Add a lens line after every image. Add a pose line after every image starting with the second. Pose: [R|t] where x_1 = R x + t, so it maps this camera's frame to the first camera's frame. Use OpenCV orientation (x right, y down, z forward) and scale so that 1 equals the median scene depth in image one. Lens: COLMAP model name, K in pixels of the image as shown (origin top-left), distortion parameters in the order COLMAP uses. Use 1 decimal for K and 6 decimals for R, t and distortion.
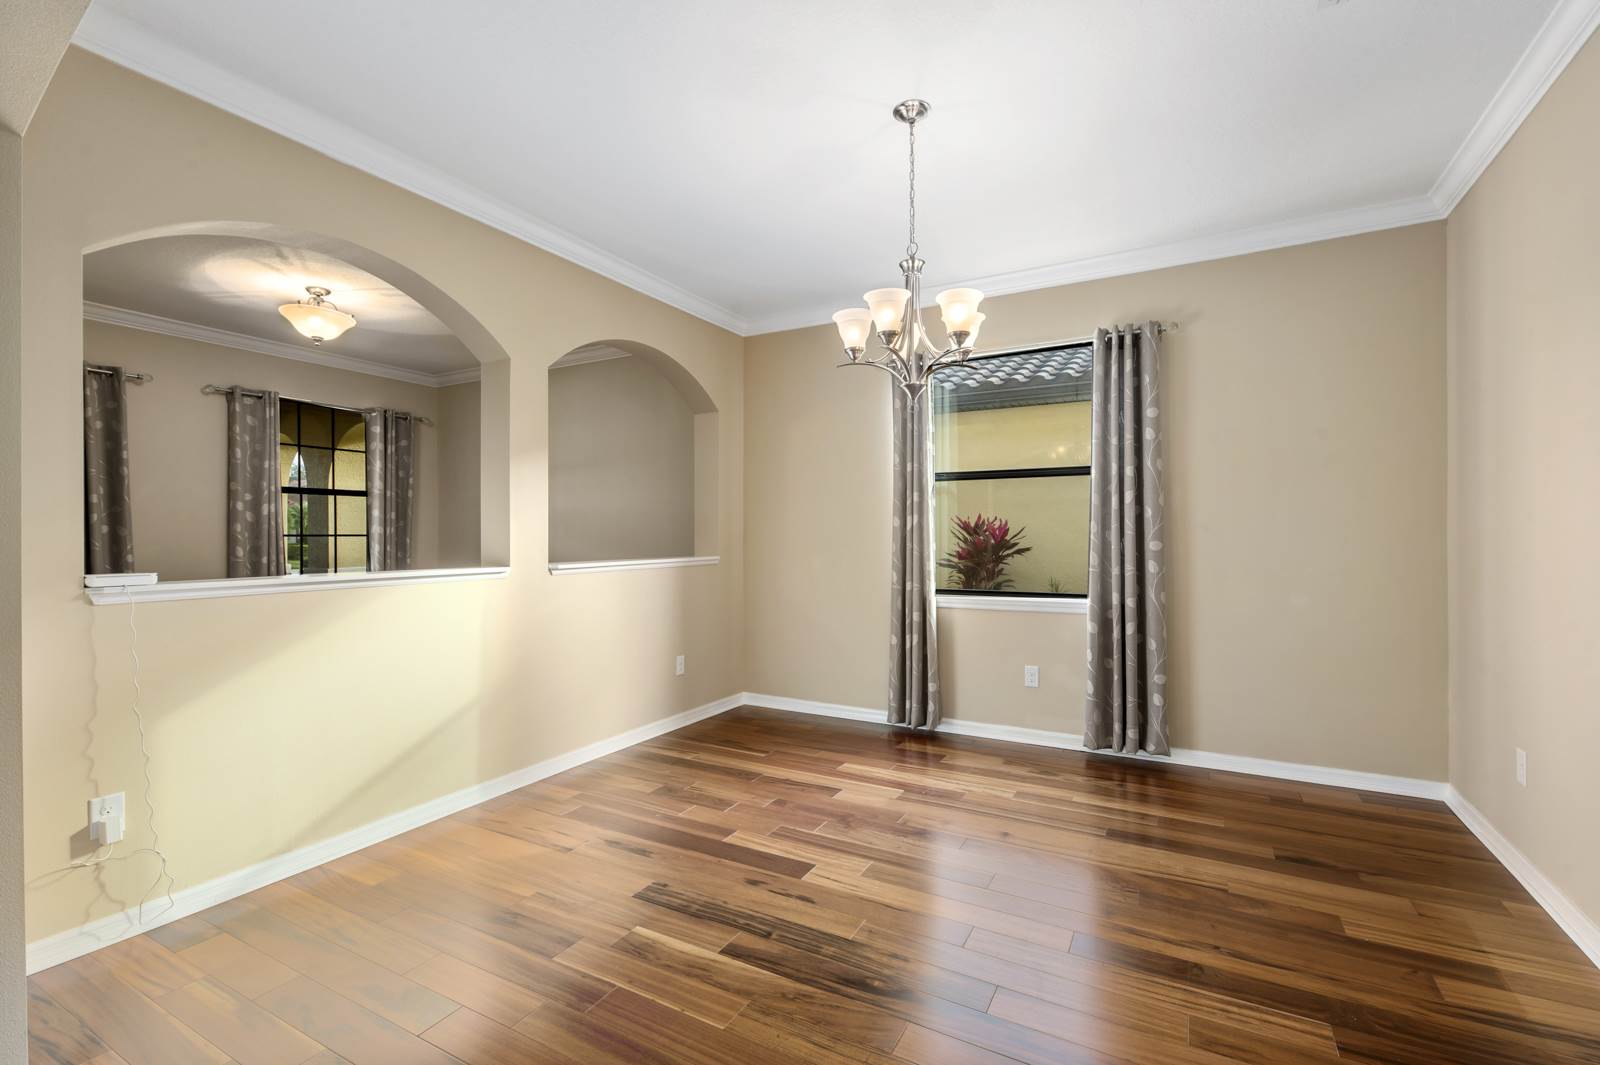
lens RADIAL K [[723.8, 0, 804.2], [0, 723.8, 532.8], [0, 0, 1]] dist [0.007497, 0.000040]
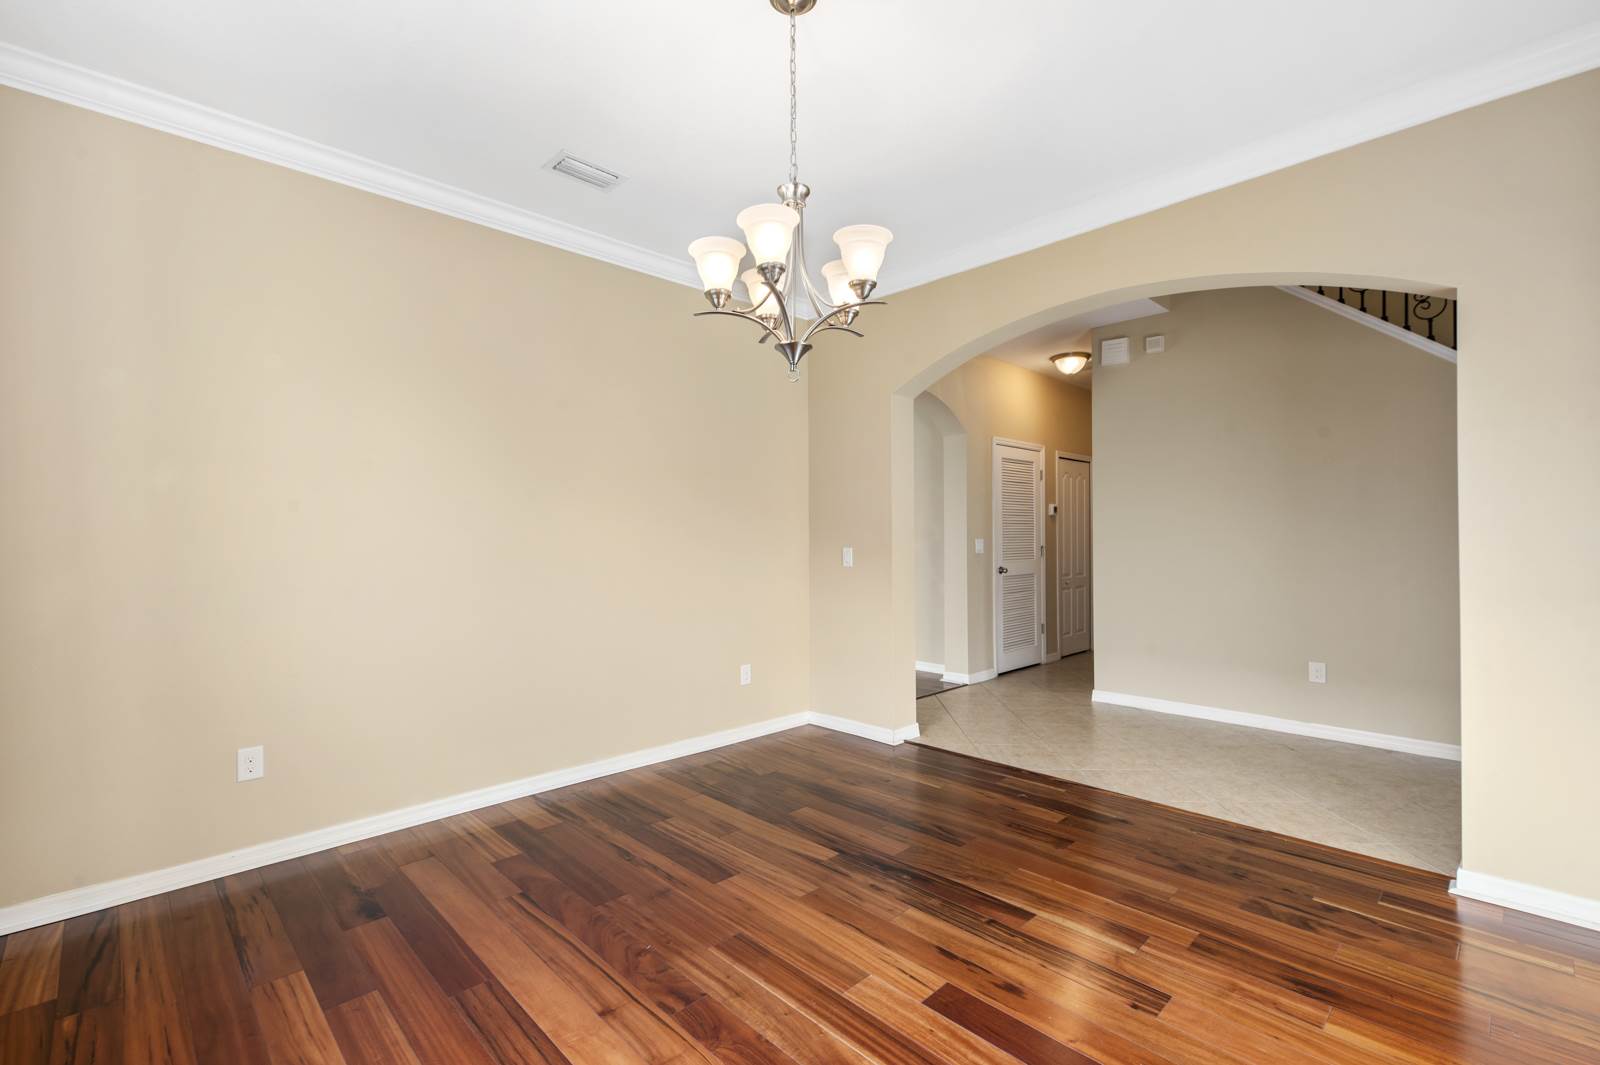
lens RADIAL K [[723.8, 0, 804.2], [0, 723.8, 532.8], [0, 0, 1]] dist [0.007497, 0.000040]
pose [[-0.958753, 0.011150, 0.284022, -0.095931], [0.010146, 0.999936, -0.005007, 0.001019], [-0.284059, -0.001919, -0.958805, 2.054277]]
